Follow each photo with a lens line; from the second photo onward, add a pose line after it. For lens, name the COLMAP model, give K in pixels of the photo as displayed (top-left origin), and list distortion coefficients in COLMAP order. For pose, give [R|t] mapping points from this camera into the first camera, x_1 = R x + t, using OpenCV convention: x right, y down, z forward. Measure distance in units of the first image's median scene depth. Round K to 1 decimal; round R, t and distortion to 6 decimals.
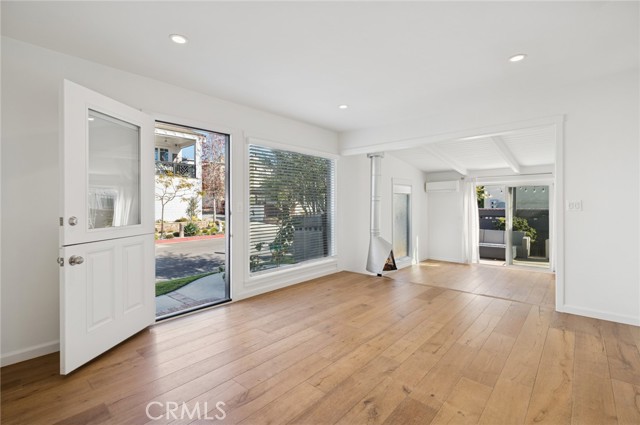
lens RADIAL K [[295.2, 0, 318.5], [0, 295.2, 206.3], [0, 0, 1]] dist [0.002803, 0.000652]
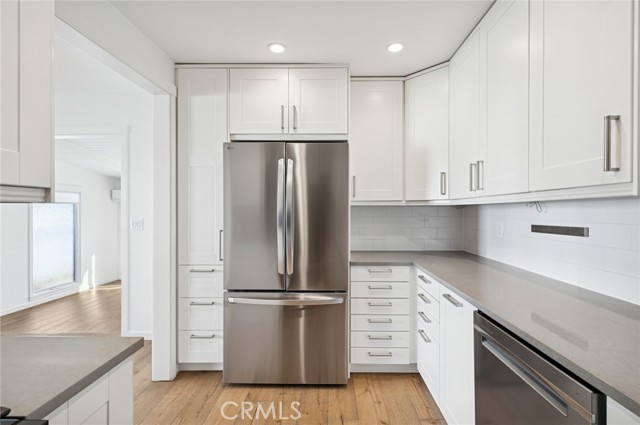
lens RADIAL K [[295.2, 0, 327.9], [0, 295.2, 215.3], [0, 0, 1]] dist [0.002803, 0.000652]
pose [[0.753197, 0.002425, 0.657791, 0.321132], [-0.006444, 0.999972, 0.003692, -0.017592], [-0.657764, -0.007019, 0.753191, -0.050312]]
